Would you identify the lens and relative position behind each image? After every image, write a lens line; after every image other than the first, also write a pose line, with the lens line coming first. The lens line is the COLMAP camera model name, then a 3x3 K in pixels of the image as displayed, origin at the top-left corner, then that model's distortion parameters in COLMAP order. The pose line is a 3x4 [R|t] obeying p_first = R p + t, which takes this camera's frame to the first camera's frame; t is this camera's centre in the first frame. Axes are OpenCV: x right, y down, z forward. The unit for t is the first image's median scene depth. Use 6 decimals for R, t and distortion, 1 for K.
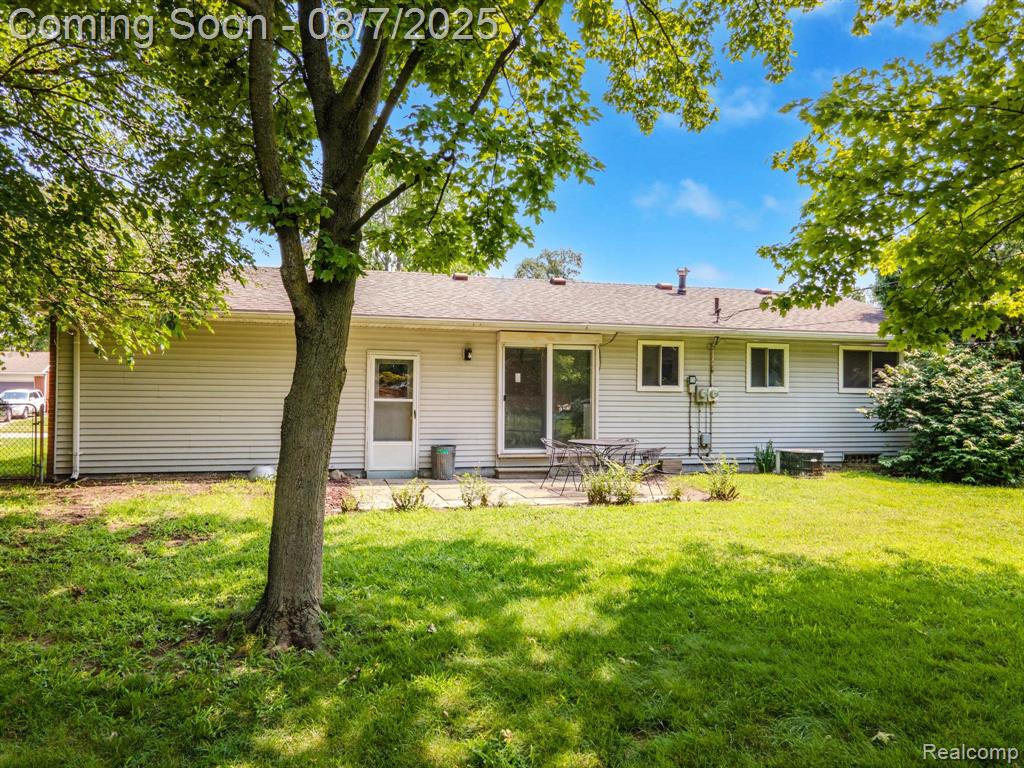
lens RADIAL K [[745.6, 0, 509.8], [0, 745.6, 381.4], [0, 0, 1]] dist [0.032142, 0.006494]
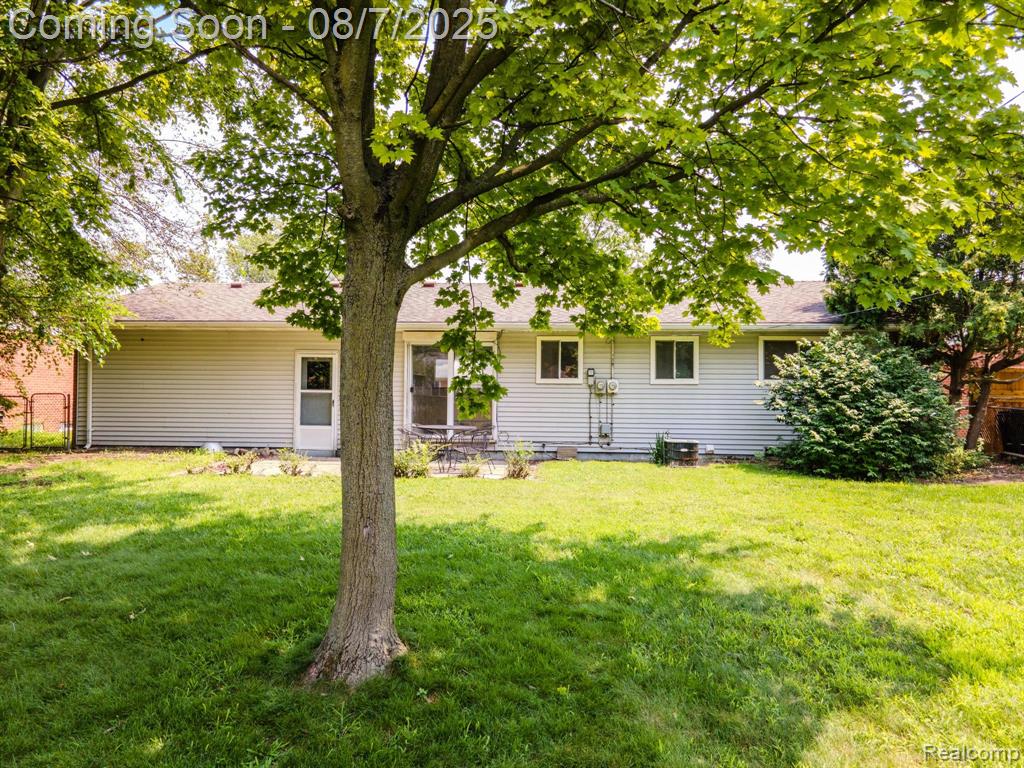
lens RADIAL K [[745.6, 0, 508.9], [0, 745.6, 390.3], [0, 0, 1]] dist [0.032142, 0.006494]
pose [[0.946888, -0.002596, -0.321554, 0.499263], [0.005305, 0.999957, 0.007547, 0.015190], [0.321520, -0.008852, 0.946861, -0.037942]]
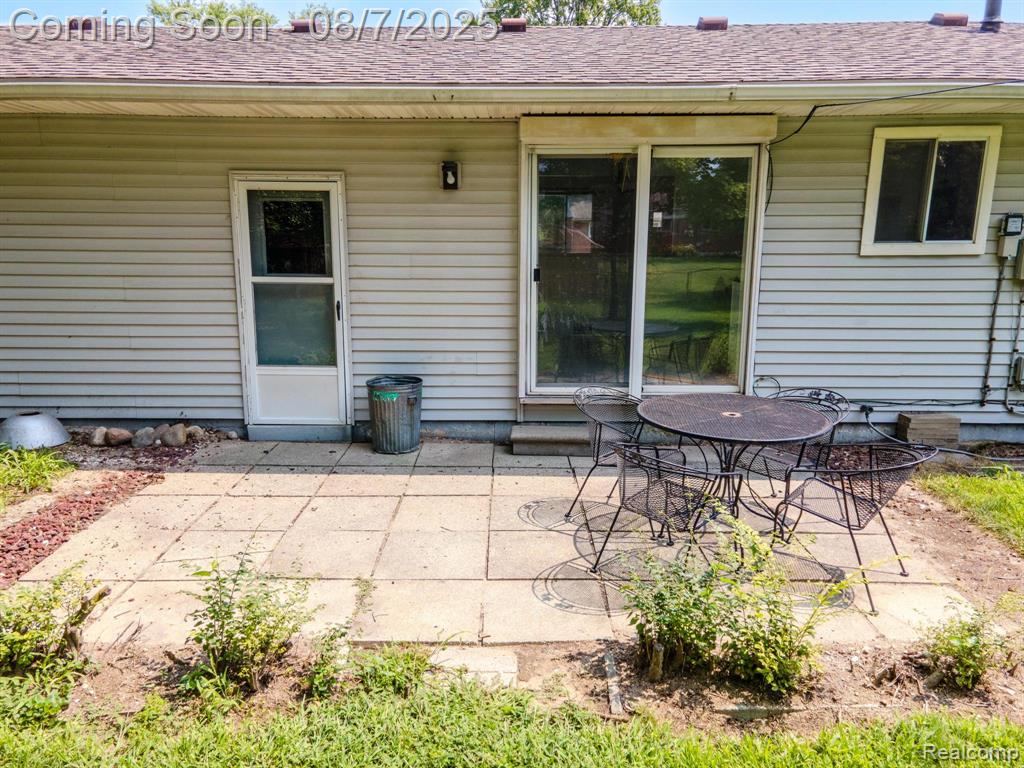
lens RADIAL K [[745.6, 0, 503.8], [0, 745.6, 381.8], [0, 0, 1]] dist [0.032142, 0.006494]
pose [[0.962177, 0.046075, -0.268499, 0.097915], [0.012630, 0.976989, 0.212915, -0.010598], [0.272131, -0.208253, 0.939455, 0.549590]]
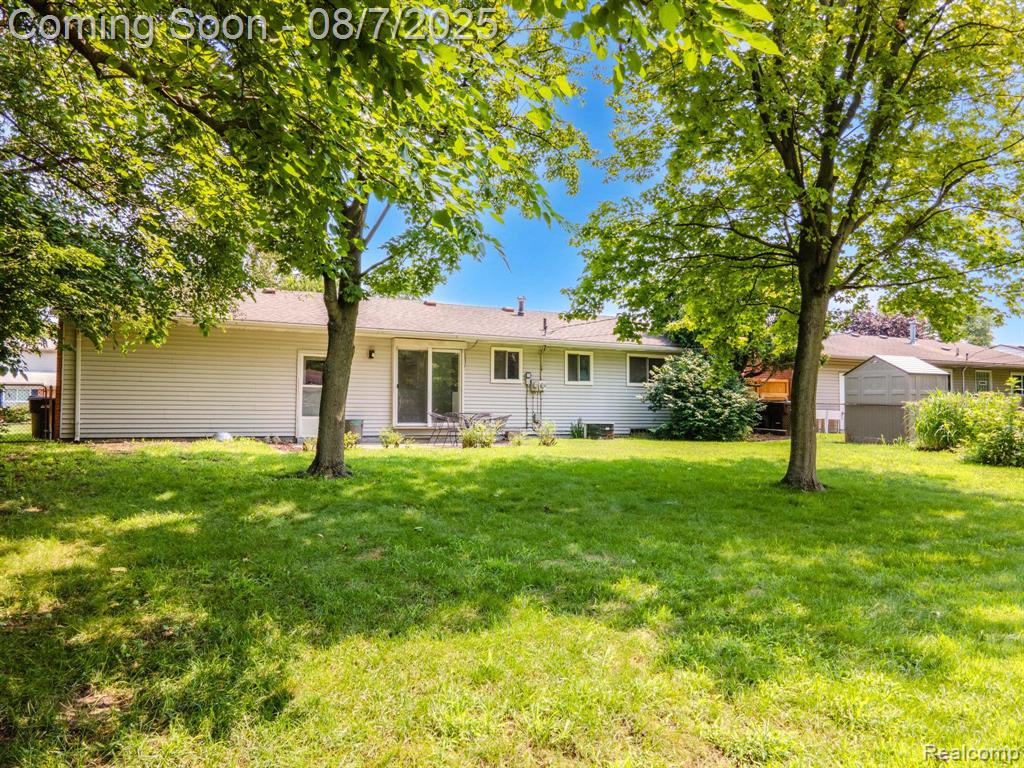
lens RADIAL K [[745.6, 0, 511.4], [0, 745.6, 380.6], [0, 0, 1]] dist [0.032142, 0.006494]
pose [[0.977245, 0.005449, 0.212045, -0.093405], [0.001000, 0.999541, -0.030294, 0.053780], [-0.212112, 0.029817, 0.976790, -0.401954]]
